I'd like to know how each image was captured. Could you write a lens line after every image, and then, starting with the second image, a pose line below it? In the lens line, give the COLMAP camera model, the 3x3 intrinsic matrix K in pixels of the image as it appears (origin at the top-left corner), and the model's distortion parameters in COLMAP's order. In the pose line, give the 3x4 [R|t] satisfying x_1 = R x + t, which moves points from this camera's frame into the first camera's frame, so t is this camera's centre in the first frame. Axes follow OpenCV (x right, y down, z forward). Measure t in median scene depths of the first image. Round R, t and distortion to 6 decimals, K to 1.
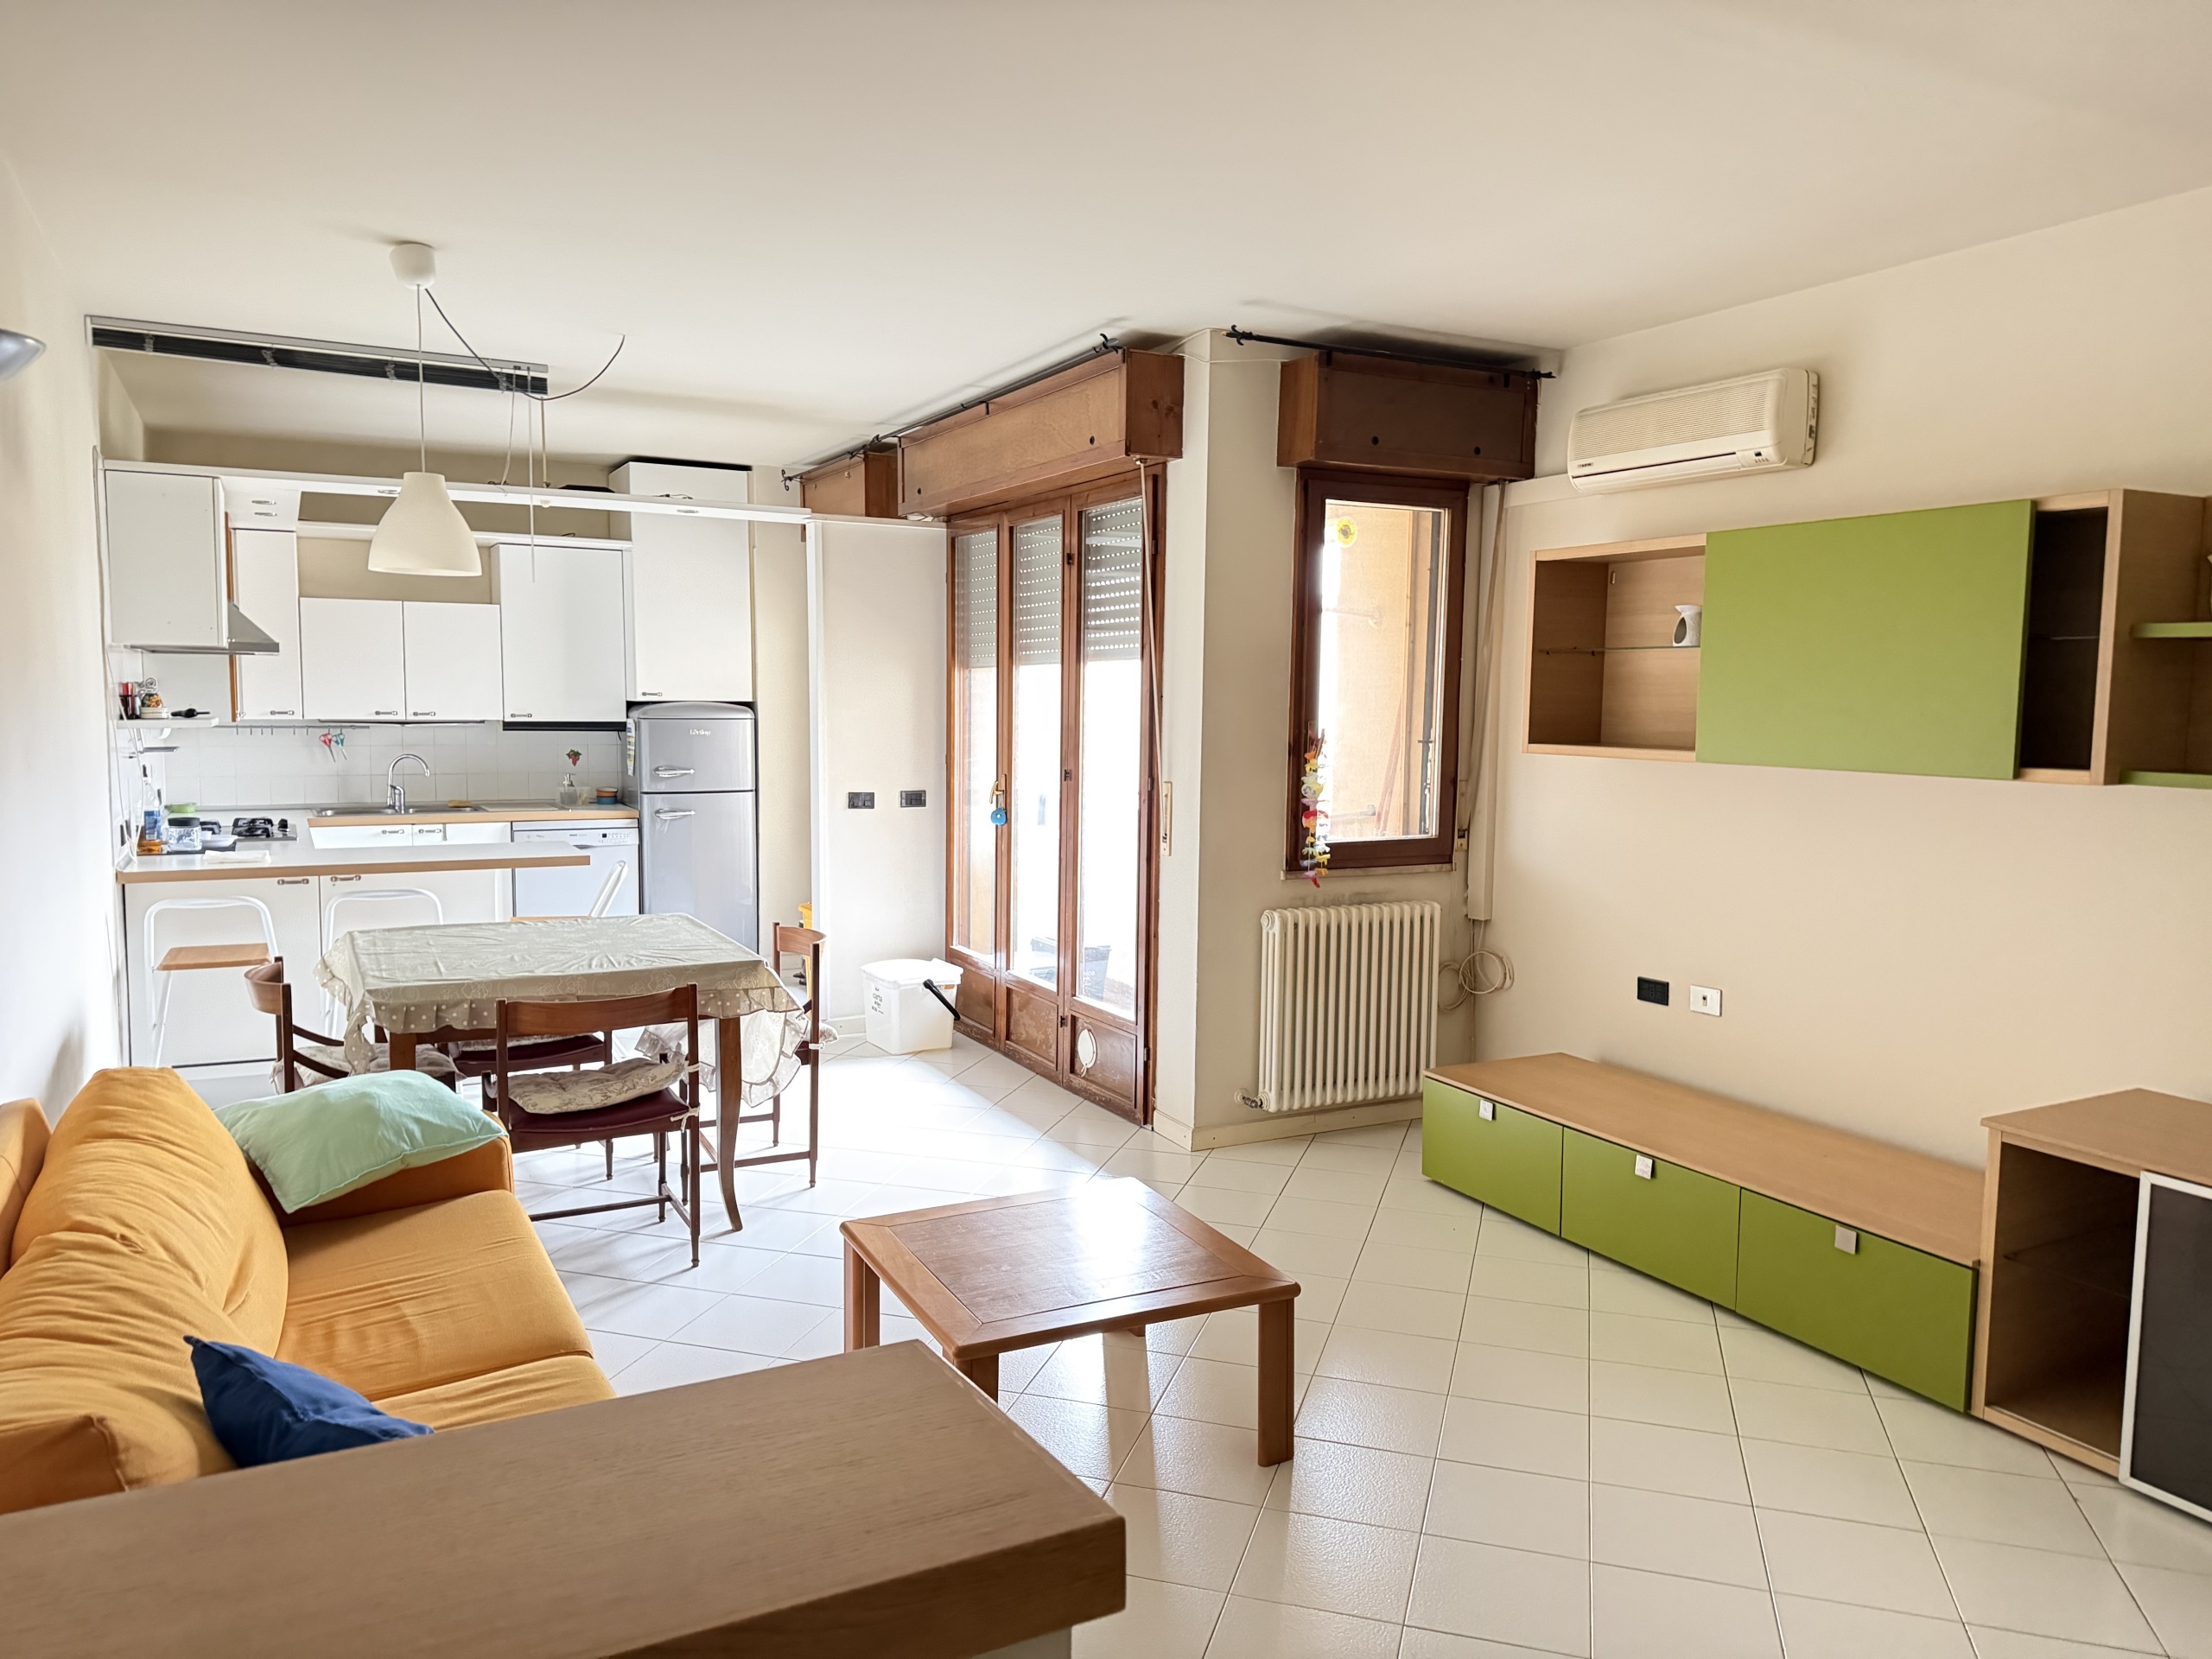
lens RADIAL K [[1534.5, 0, 1108.7], [0, 1534.5, 836.3], [0, 0, 1]] dist [0.149967, -0.243872]
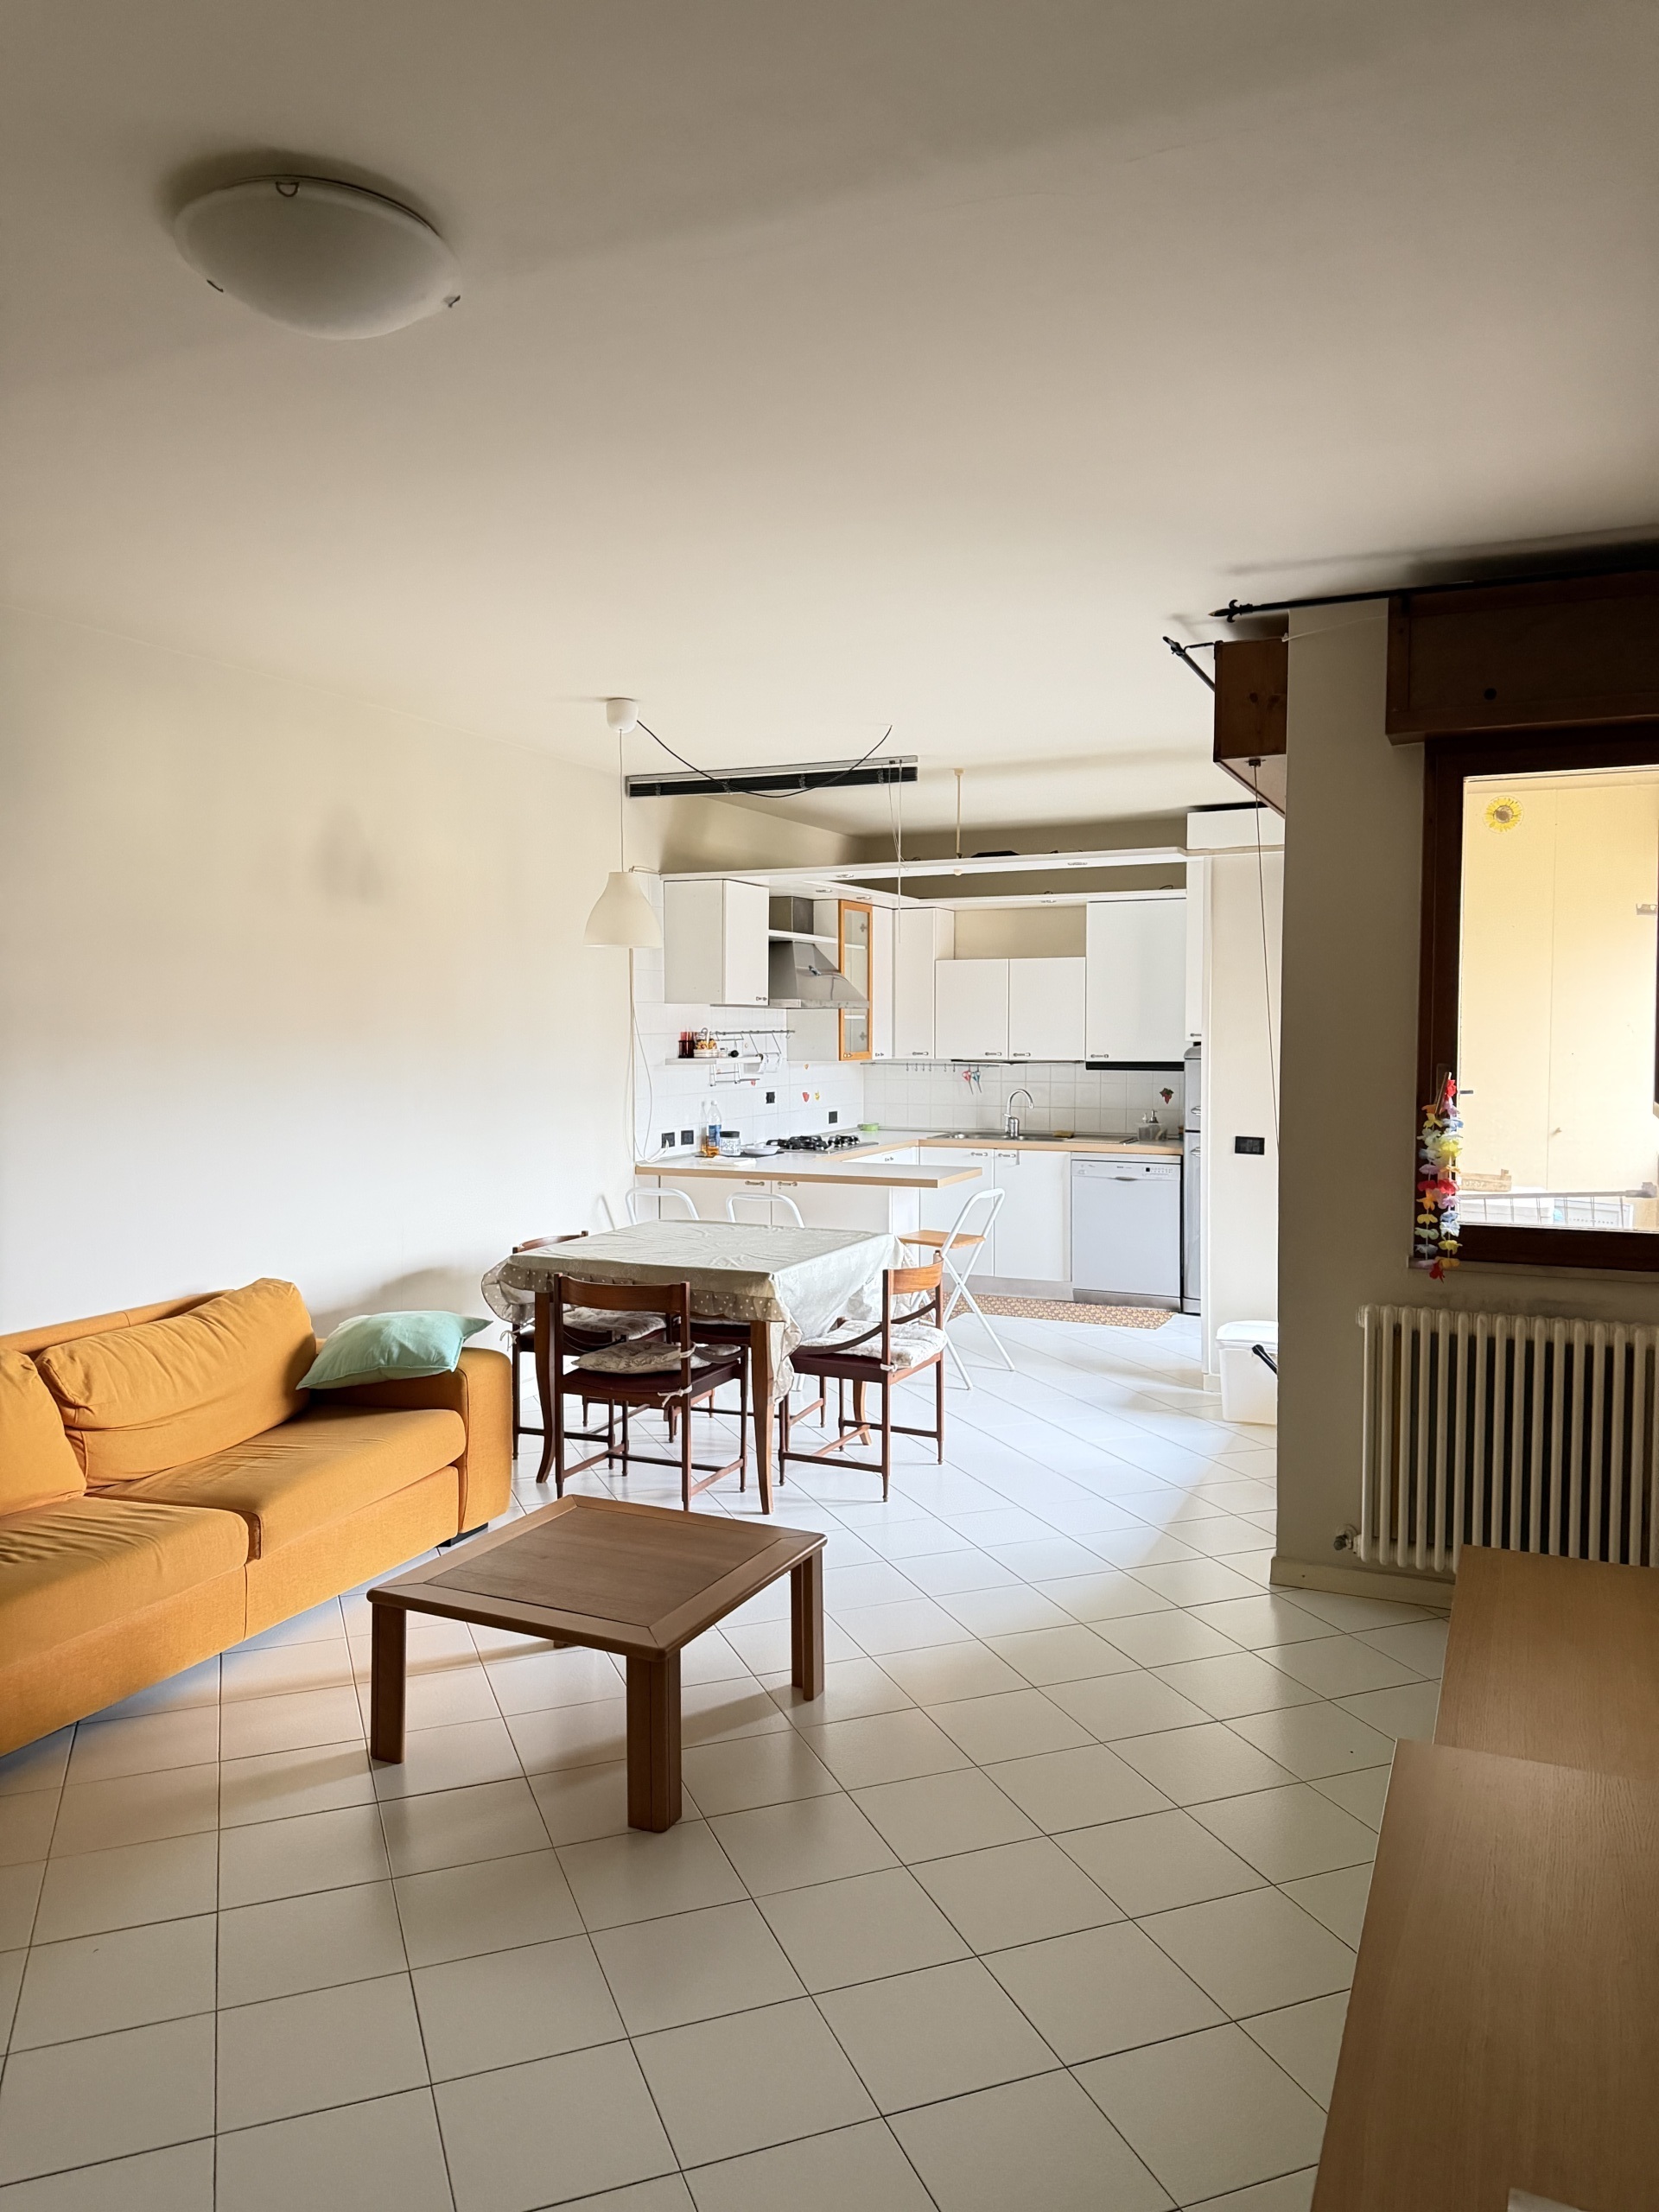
lens RADIAL K [[1541.0, 0, 829.5], [0, 1541.0, 1106.0], [0, 0, 1]] dist [0.116118, -0.163986]
pose [[0.608828, 0.029338, -0.792760, 0.533276], [-0.064715, 0.997822, -0.012774, -0.022995], [0.790658, 0.059081, 0.609400, 0.270386]]
